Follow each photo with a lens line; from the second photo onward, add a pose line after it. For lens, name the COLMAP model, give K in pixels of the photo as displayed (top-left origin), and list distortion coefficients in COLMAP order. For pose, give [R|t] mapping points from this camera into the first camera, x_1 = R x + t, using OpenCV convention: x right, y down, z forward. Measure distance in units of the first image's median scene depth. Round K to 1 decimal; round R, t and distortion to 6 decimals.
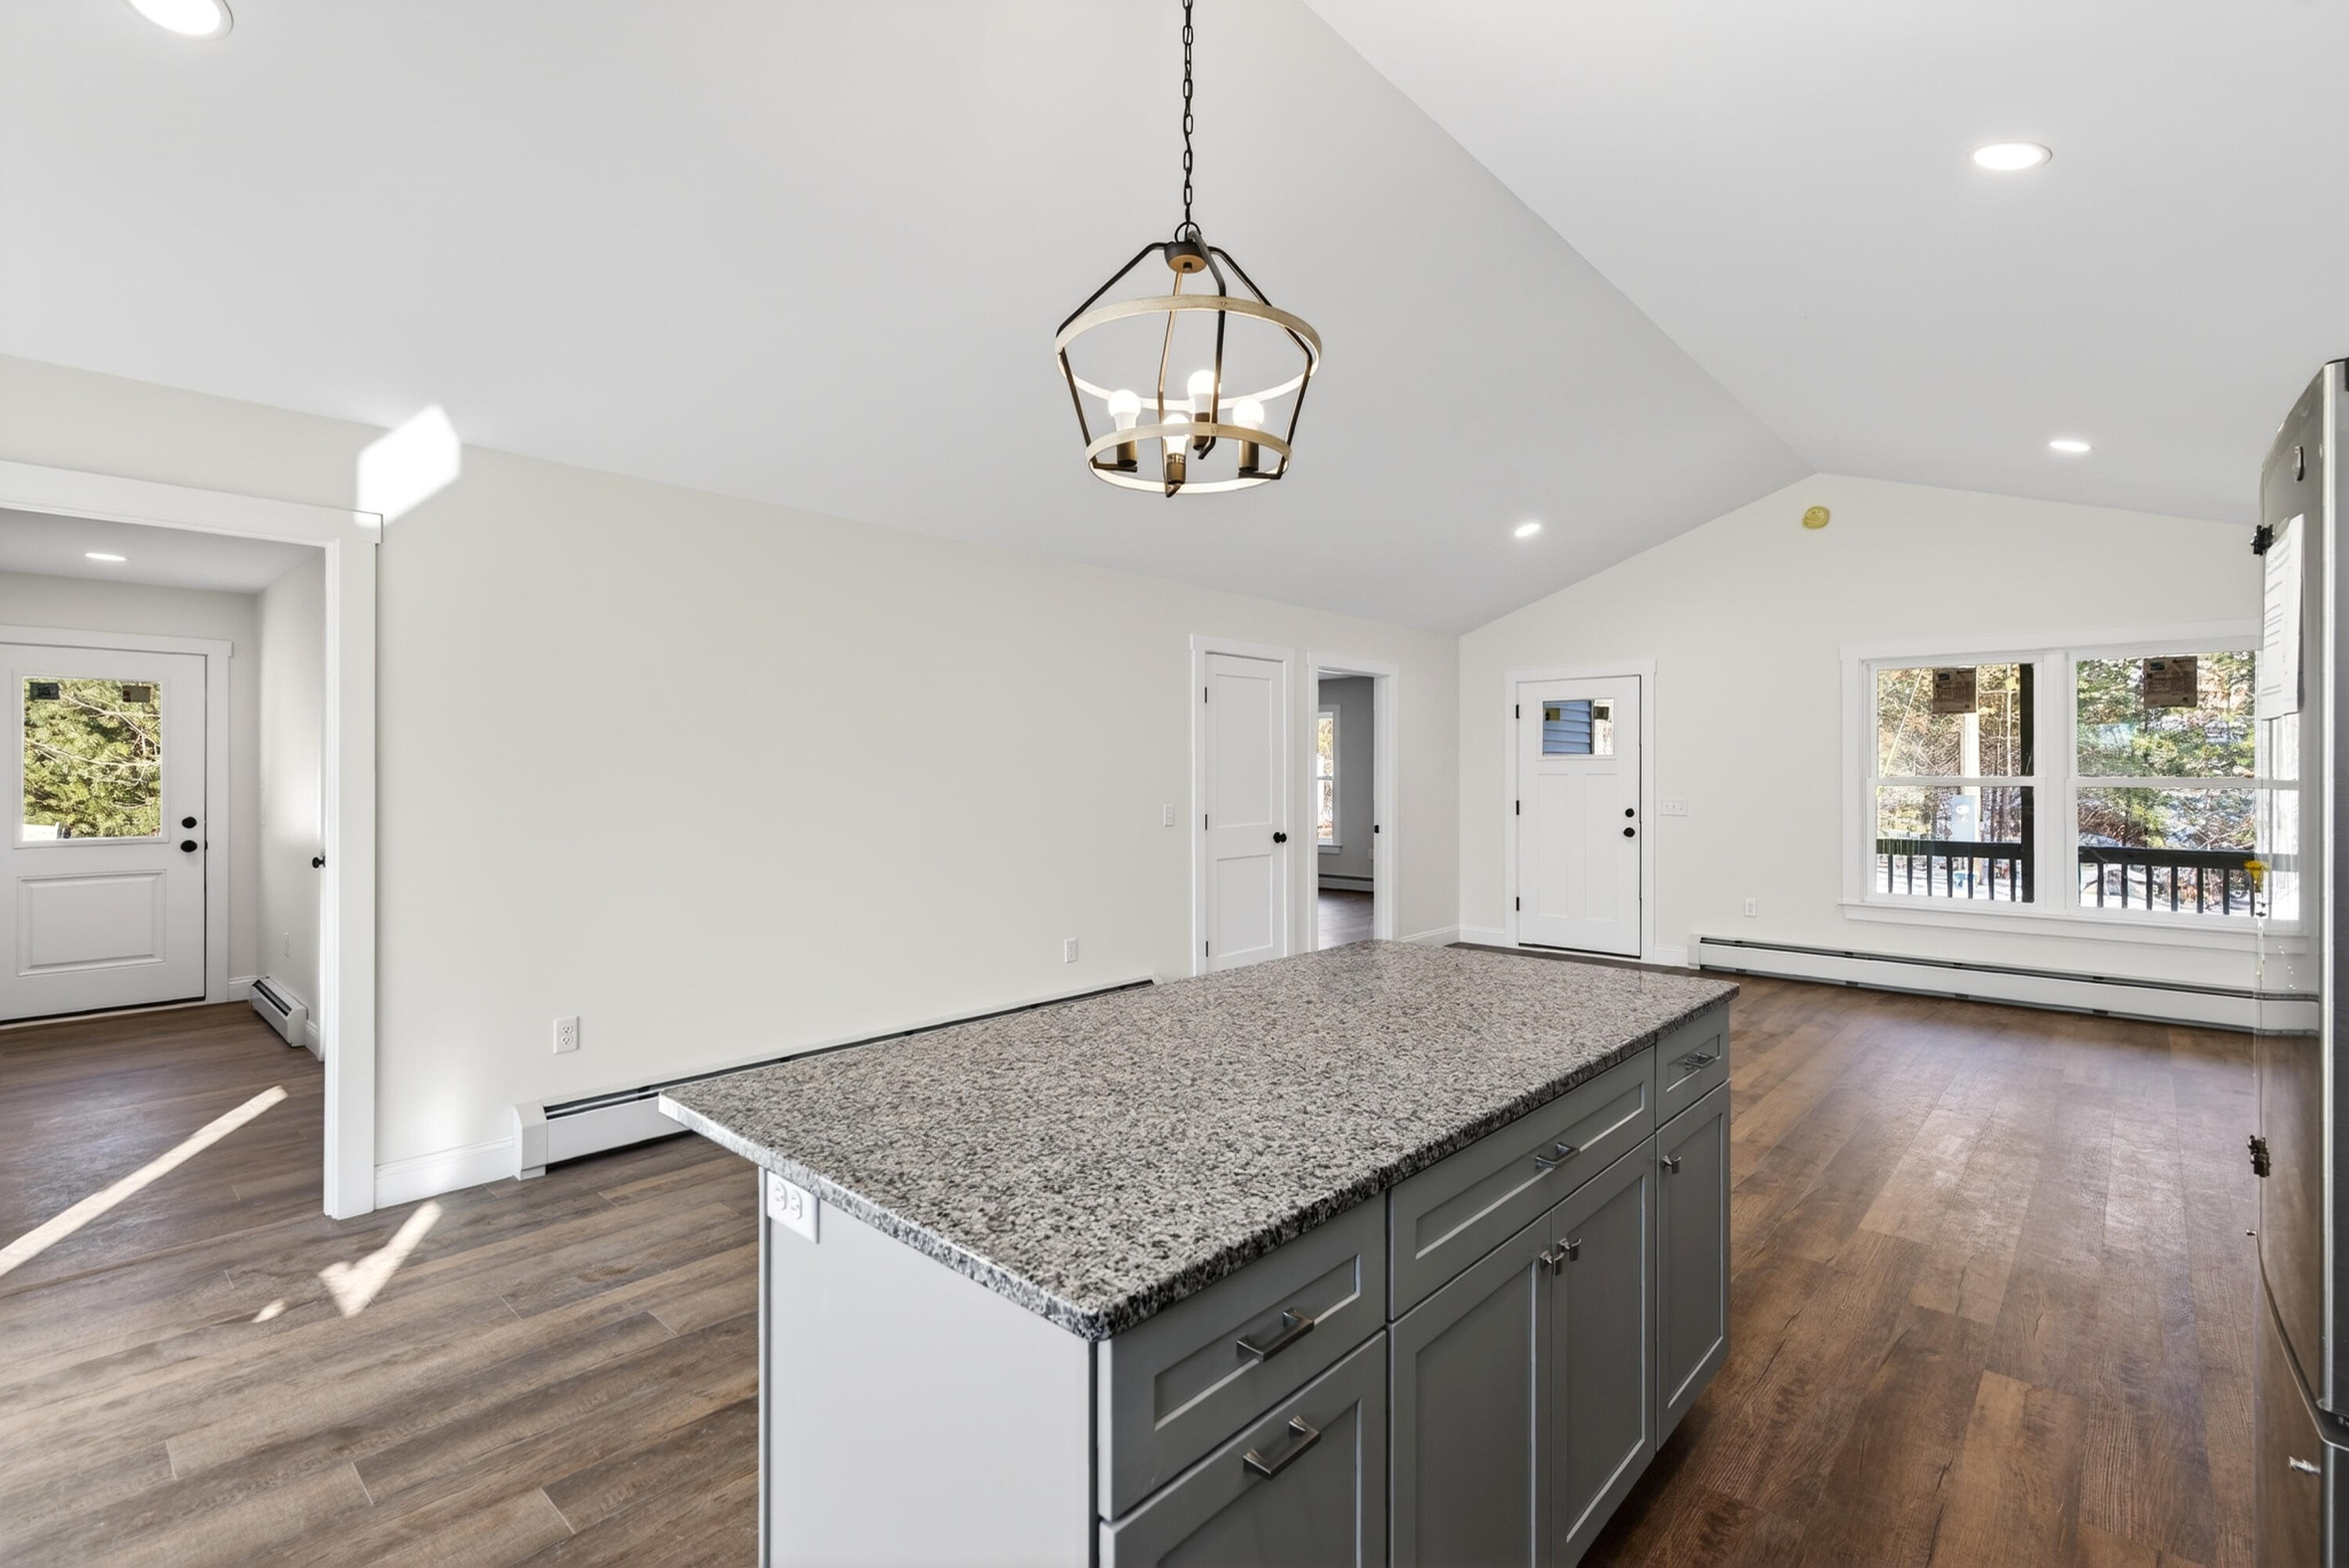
lens RADIAL K [[1068.6, 0, 1181.0], [0, 1068.6, 773.6], [0, 0, 1]] dist [0.000542, 0.002715]
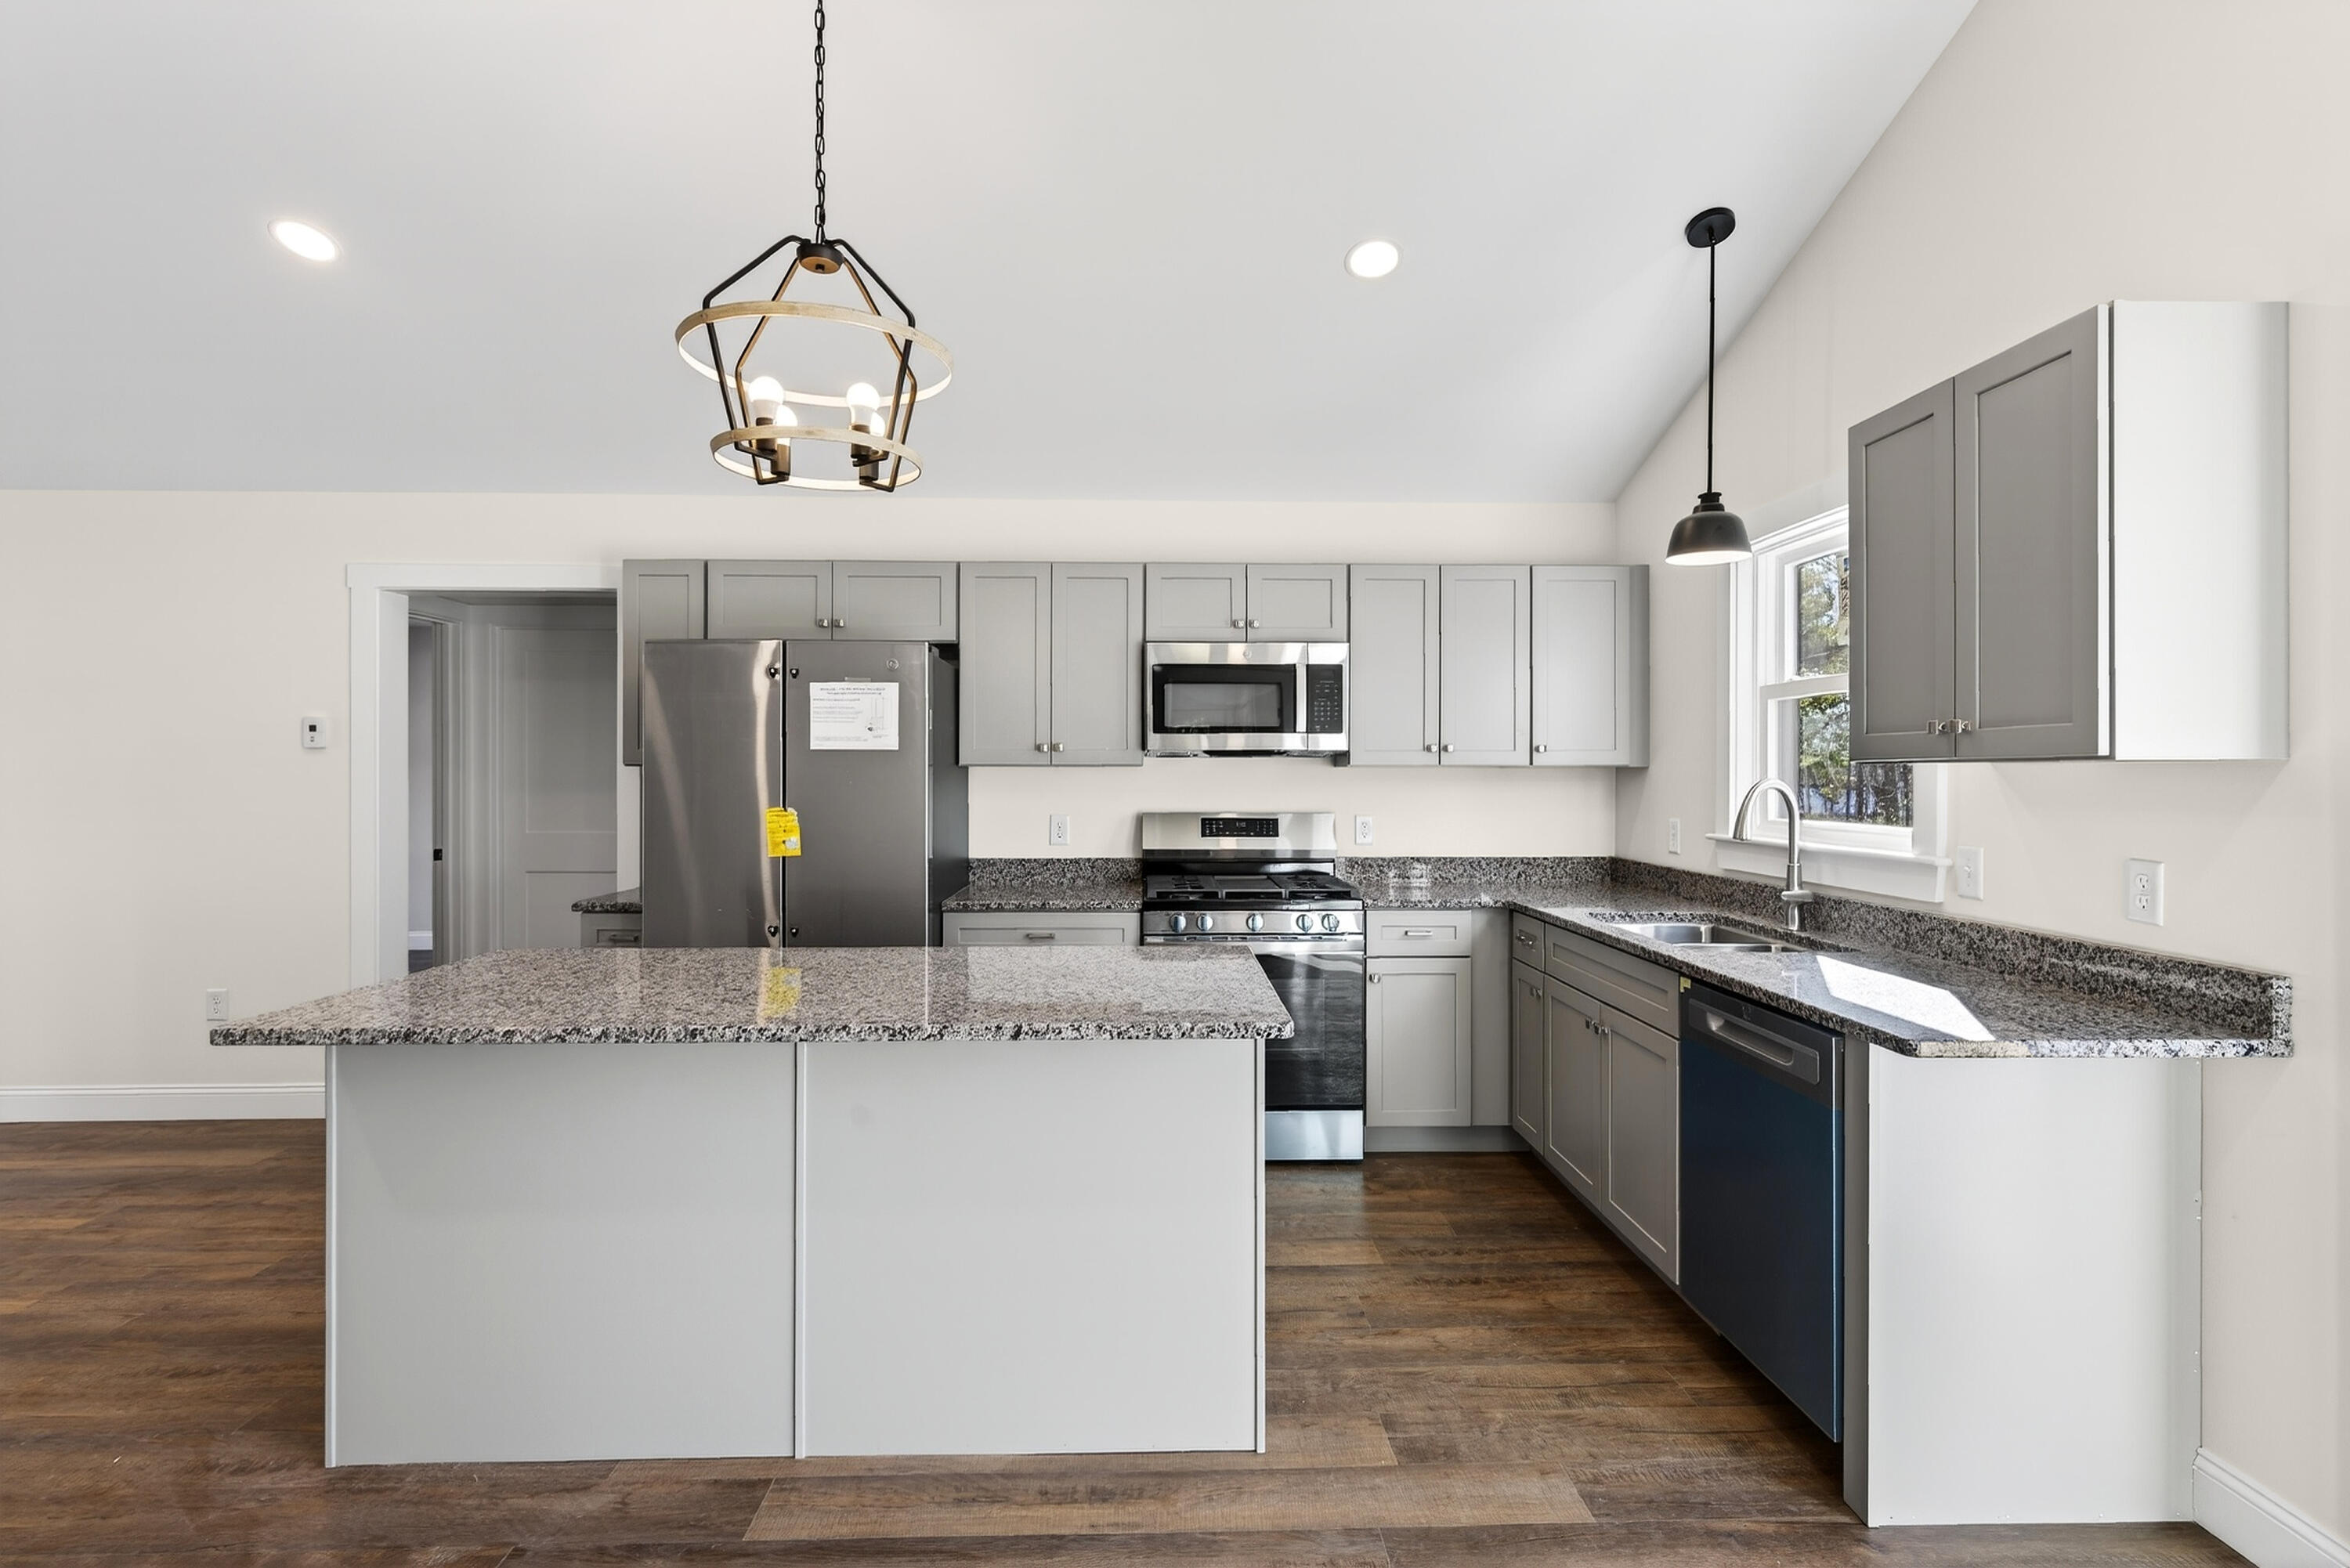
lens RADIAL K [[1141.0, 0, 1160.4], [0, 1141.0, 782.2], [0, 0, 1]] dist [0.008205, 0.000712]
pose [[-0.688021, -0.004551, 0.725677, -0.312505], [0.000404, 0.999978, 0.006654, 0.001211], [-0.725691, 0.004871, -0.688004, 0.471427]]
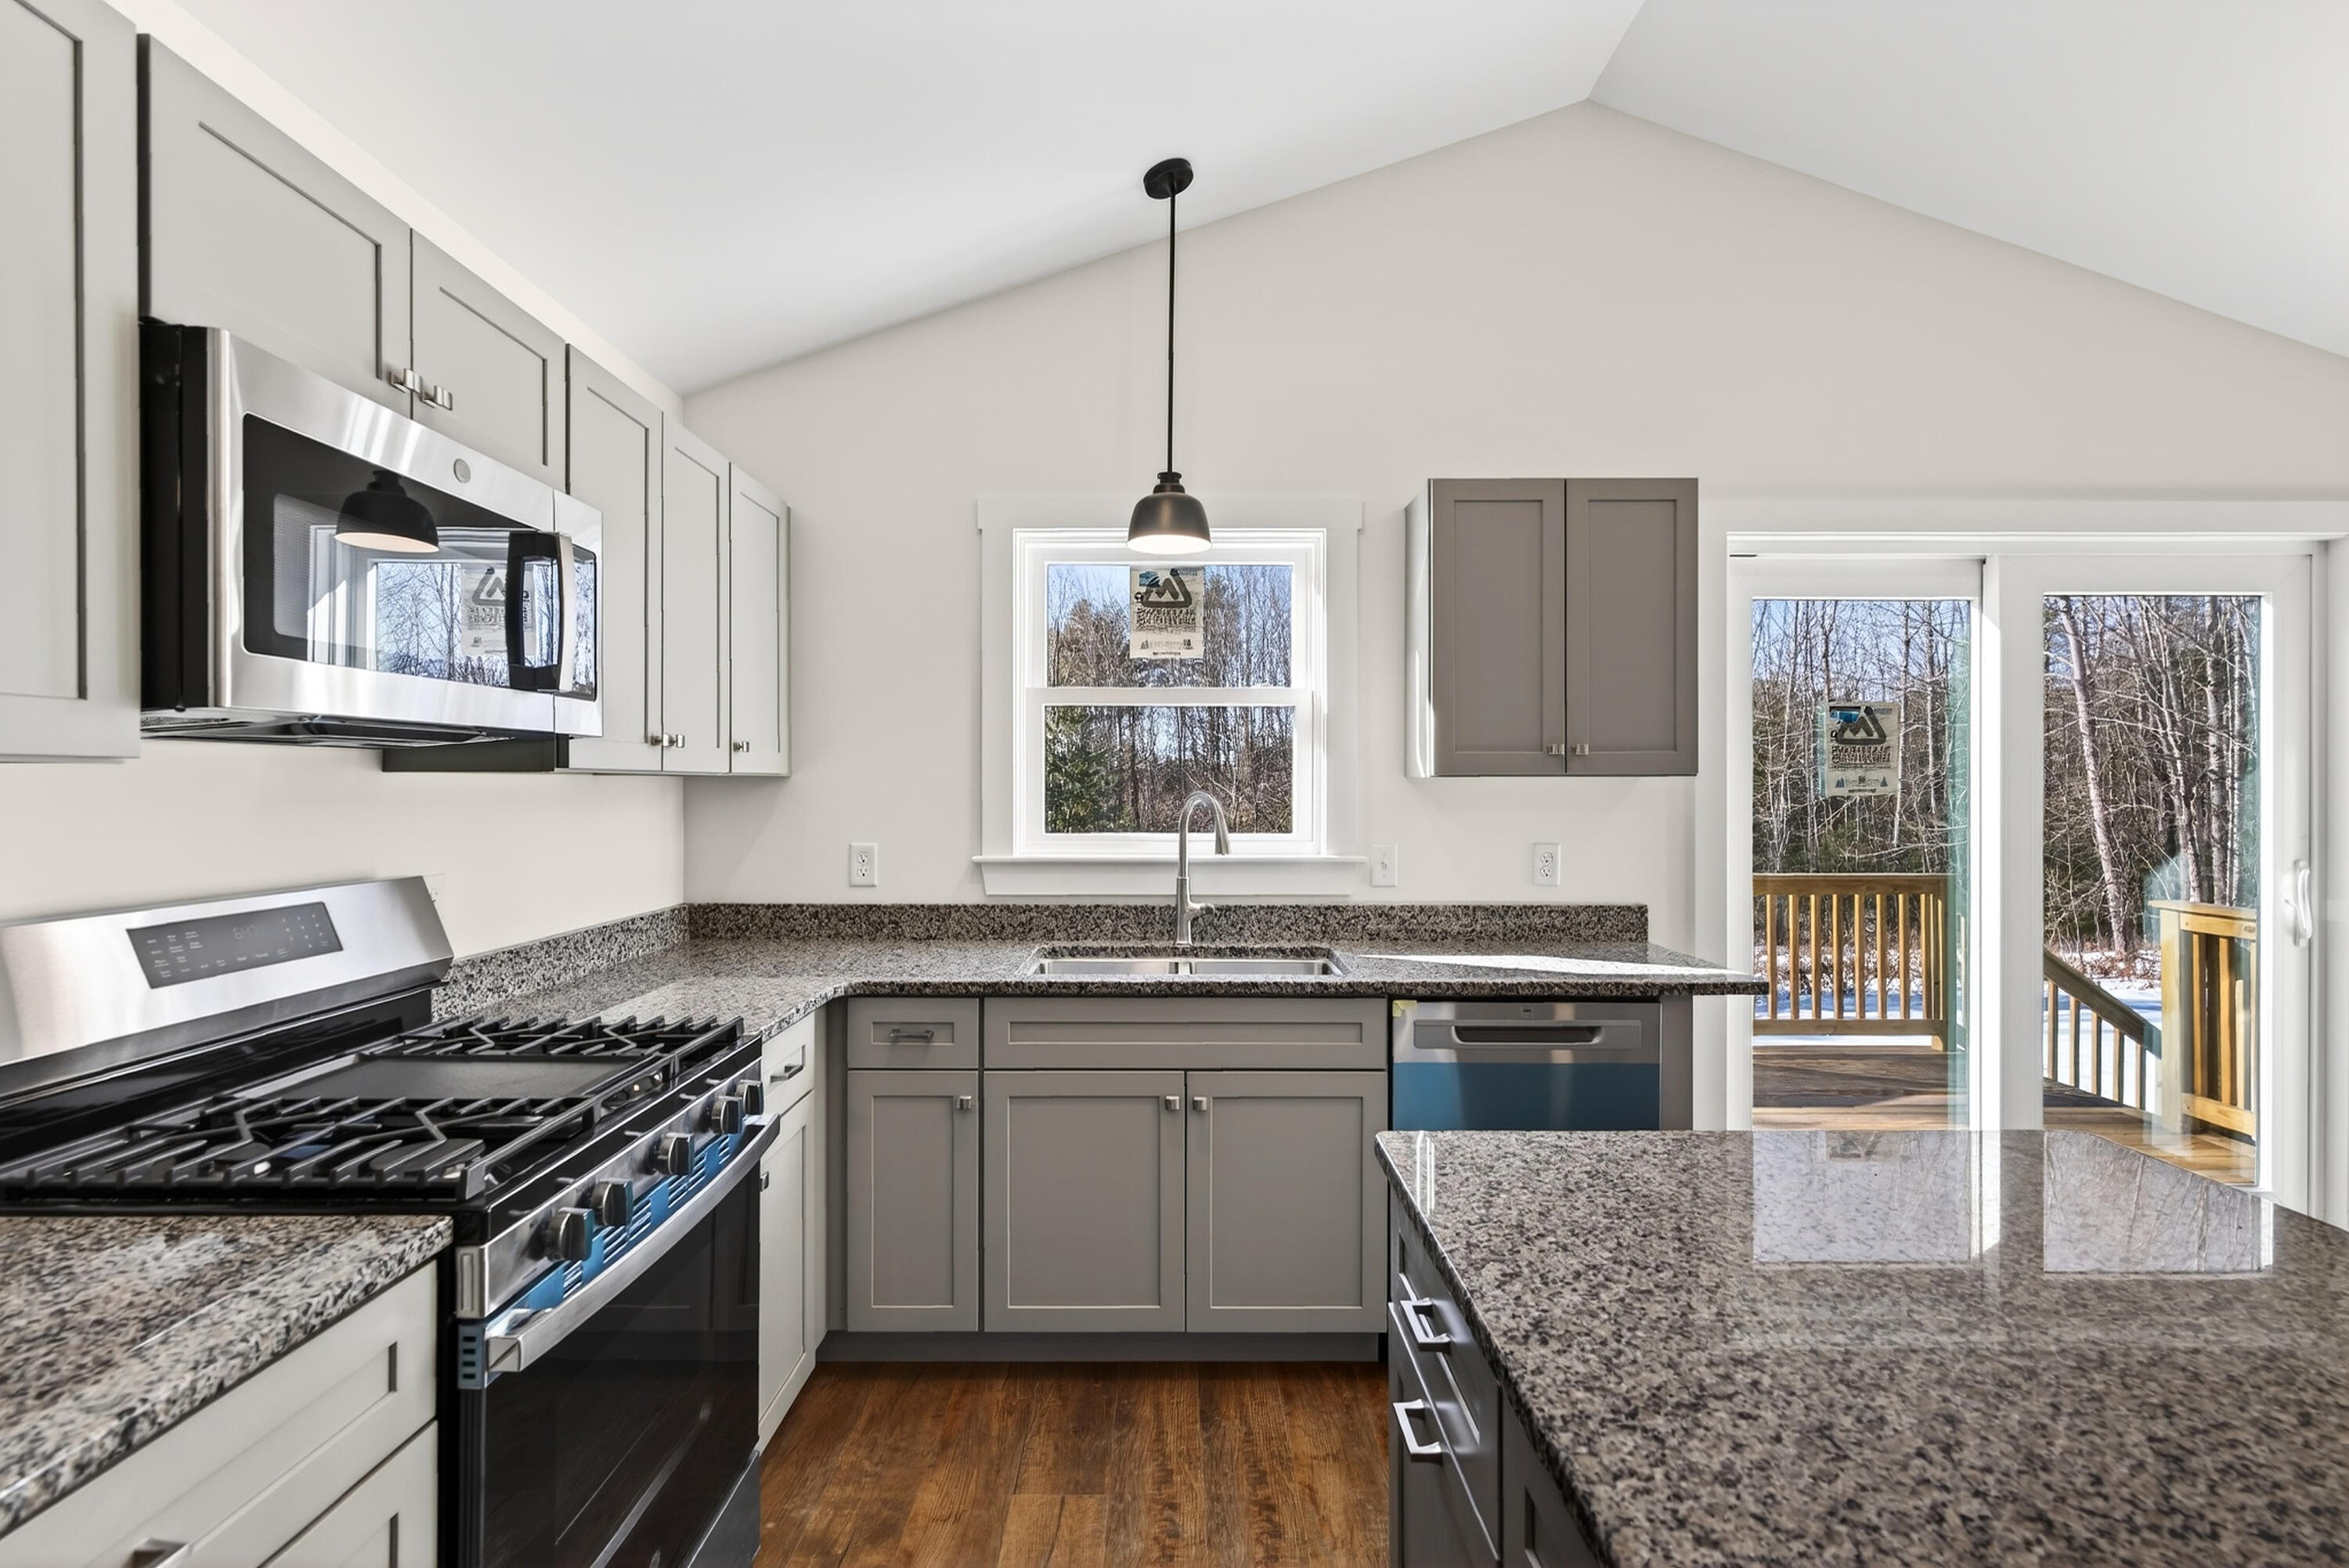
lens RADIAL K [[1068.6, 0, 1184.0], [0, 1068.6, 783.8], [0, 0, 1]] dist [0.000542, 0.002715]
pose [[-0.733598, 0.000914, -0.679584, 0.161534], [0.000812, 1.000000, 0.000468, 0.000085], [0.679584, -0.000209, -0.733598, 0.268330]]
